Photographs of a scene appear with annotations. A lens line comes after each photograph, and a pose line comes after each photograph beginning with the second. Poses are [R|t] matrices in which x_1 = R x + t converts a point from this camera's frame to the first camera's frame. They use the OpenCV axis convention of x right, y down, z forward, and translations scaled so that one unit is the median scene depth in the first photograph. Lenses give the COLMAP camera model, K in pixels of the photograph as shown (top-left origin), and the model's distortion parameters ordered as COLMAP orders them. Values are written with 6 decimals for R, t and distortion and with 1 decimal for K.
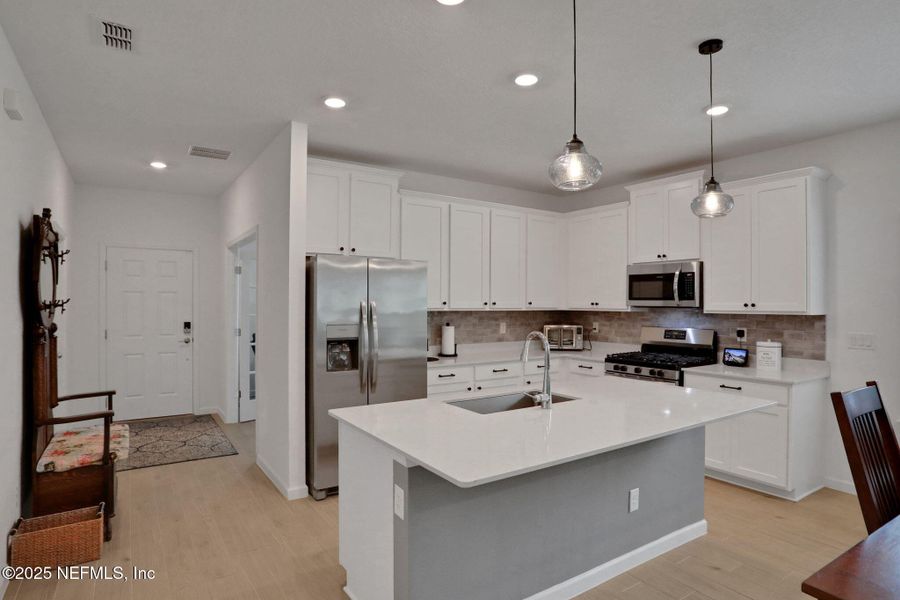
lens RADIAL K [[453.8, 0, 450.0], [0, 453.8, 300.0], [0, 0, 1]] dist [-0.037959, 0.000553]
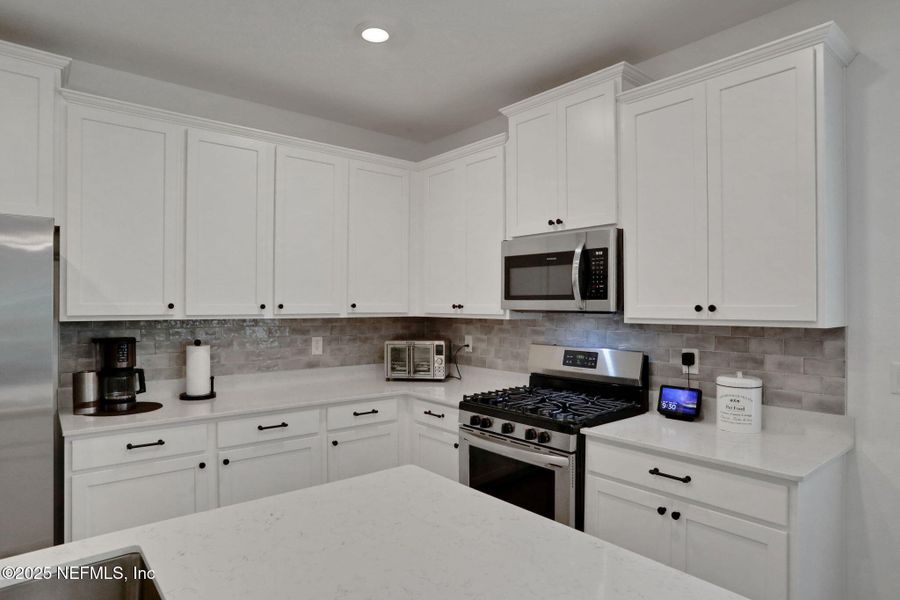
lens RADIAL K [[453.8, 0, 450.0], [0, 453.8, 300.0], [0, 0, 1]] dist [-0.037959, 0.000553]
pose [[0.995134, 0.000192, 0.098530, 0.282225], [0.000446, 0.999979, -0.006451, 0.004303], [-0.098529, 0.006463, 0.995113, 0.444128]]
